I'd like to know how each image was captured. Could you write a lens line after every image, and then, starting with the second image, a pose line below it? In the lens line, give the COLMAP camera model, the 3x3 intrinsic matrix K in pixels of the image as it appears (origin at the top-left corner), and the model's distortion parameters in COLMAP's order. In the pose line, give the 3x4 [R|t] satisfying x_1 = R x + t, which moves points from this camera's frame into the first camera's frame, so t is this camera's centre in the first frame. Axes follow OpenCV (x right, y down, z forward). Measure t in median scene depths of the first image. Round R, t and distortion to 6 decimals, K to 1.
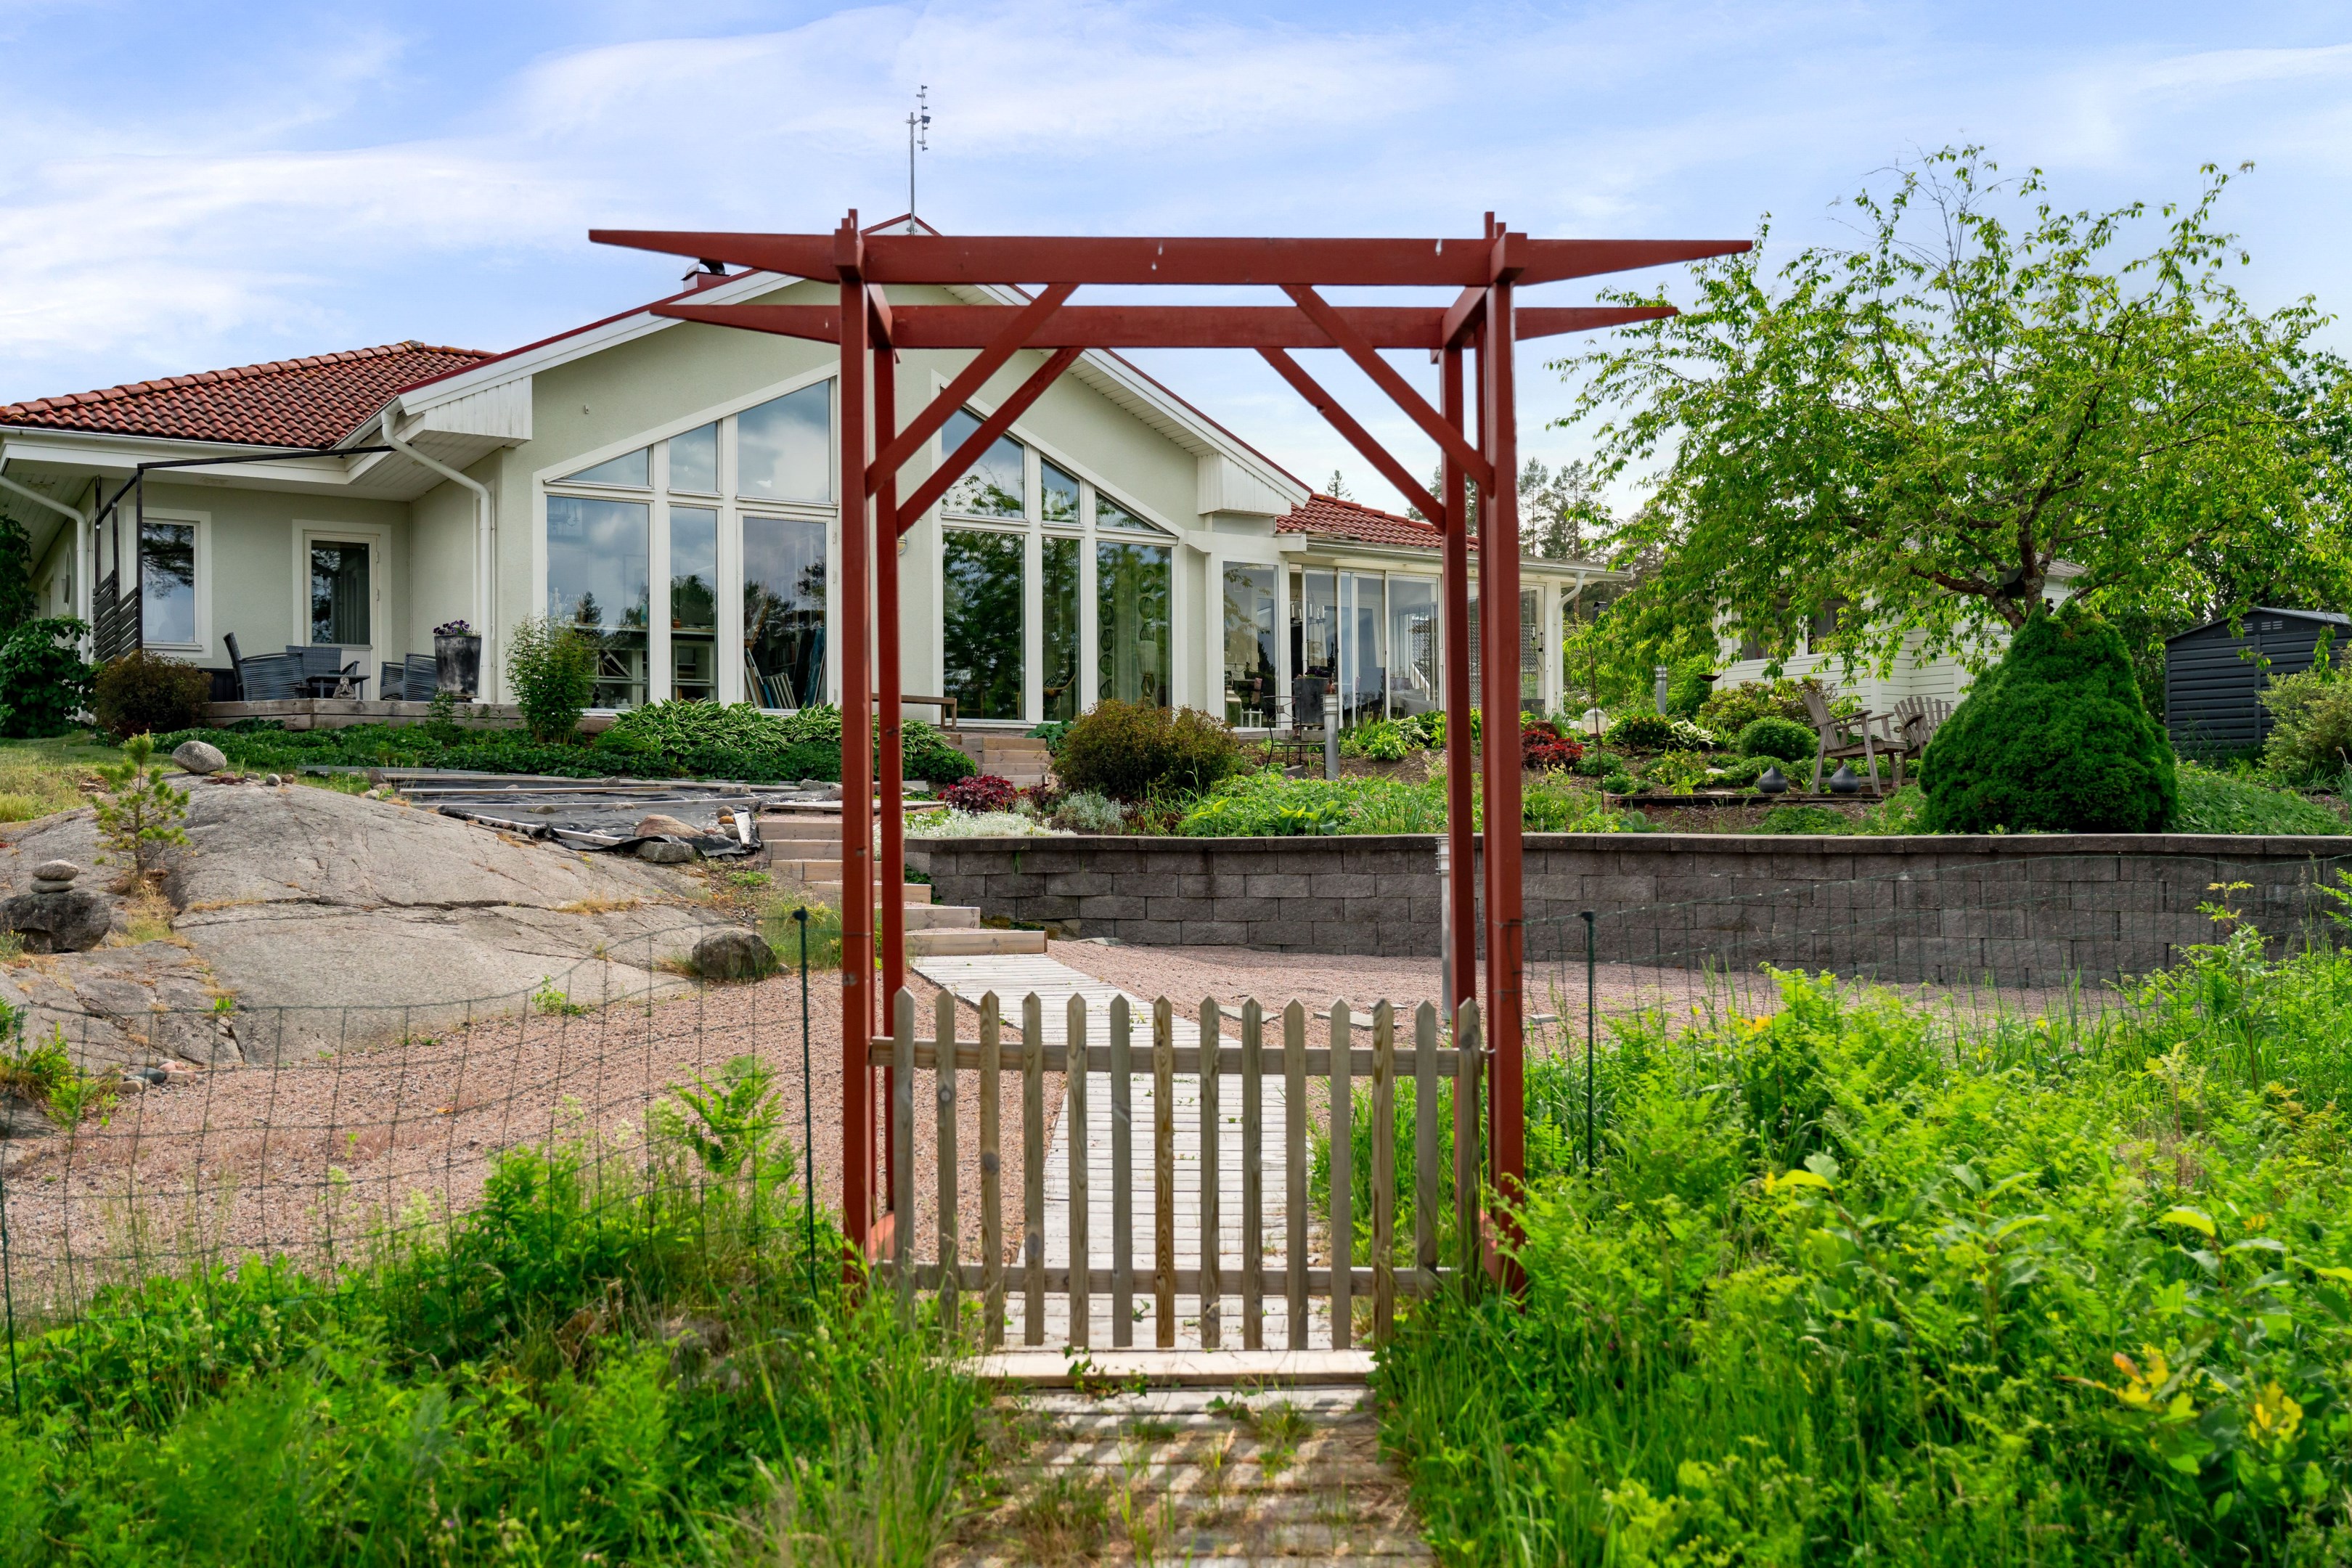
lens RADIAL K [[2127.9, 0, 1176.0], [0, 2127.9, 784.0], [0, 0, 1]] dist [-0.007577, 0.002851]
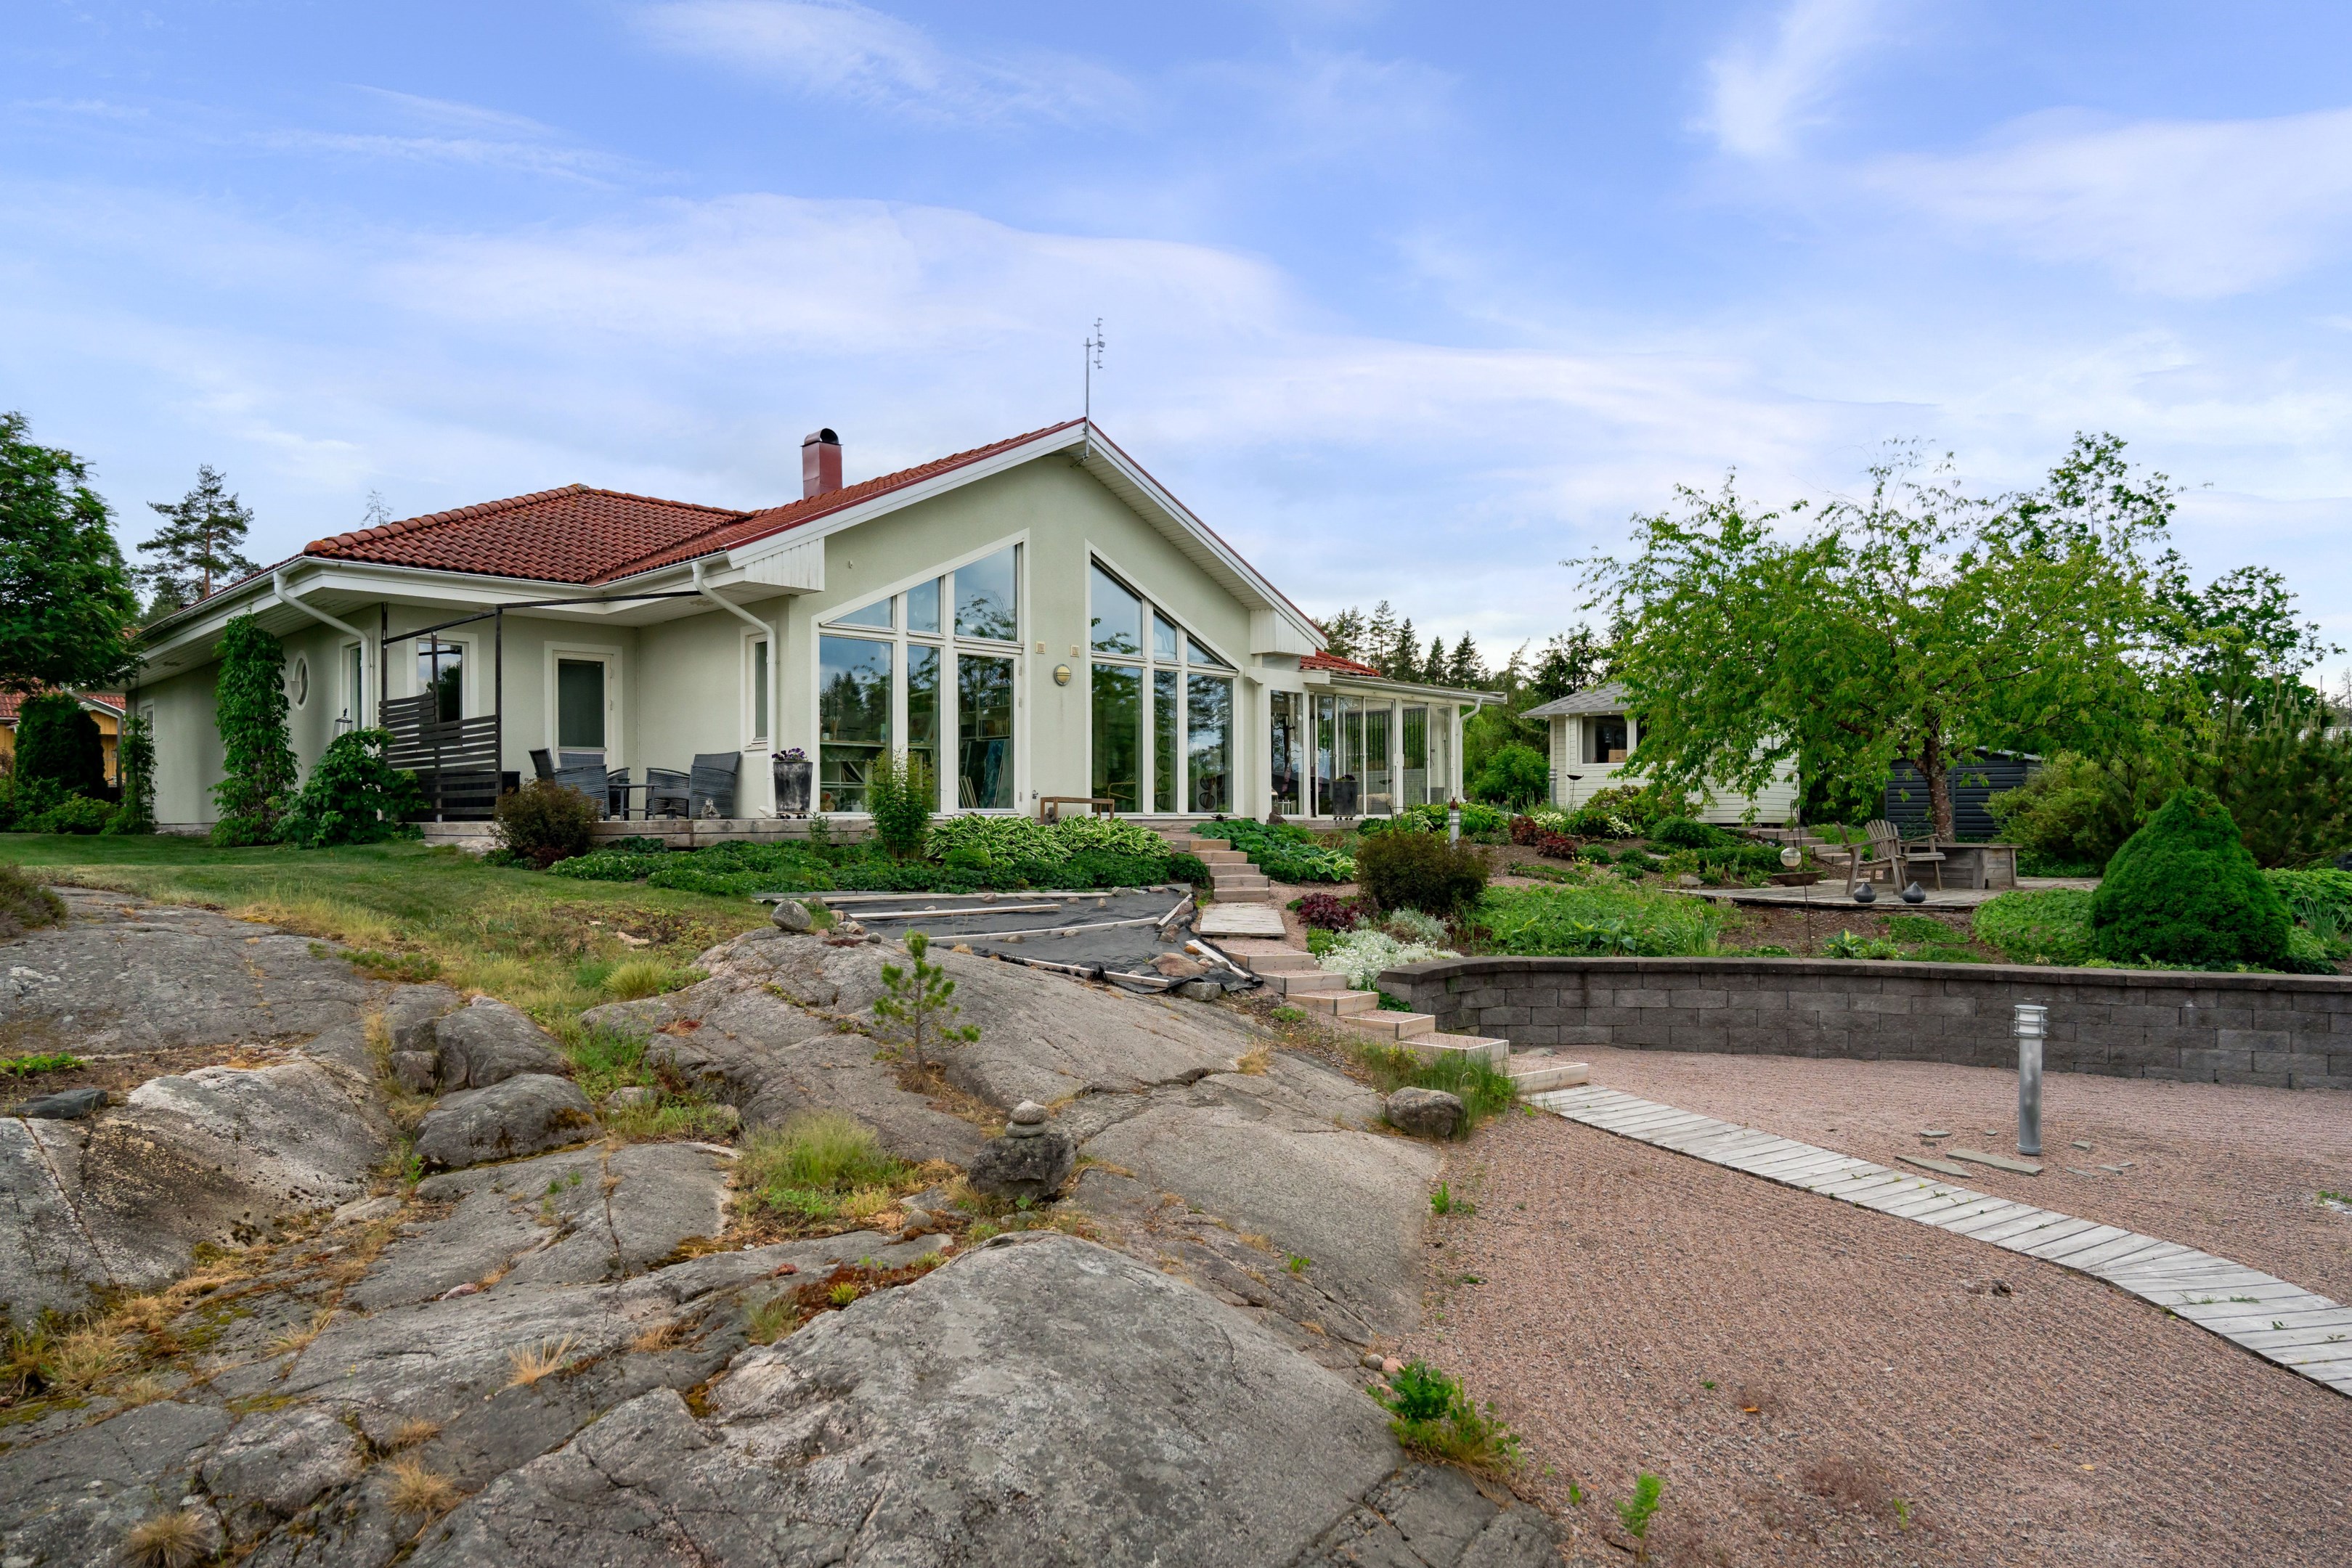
lens RADIAL K [[1455.1, 0, 1176.0], [0, 1455.1, 784.0], [0, 0, 1]] dist [-0.027216, 0.000105]
pose [[0.969862, 0.007828, 0.243530, -0.291815], [-0.008488, 0.999963, 0.001663, -0.053400], [-0.243508, -0.003680, 0.969892, 0.151715]]
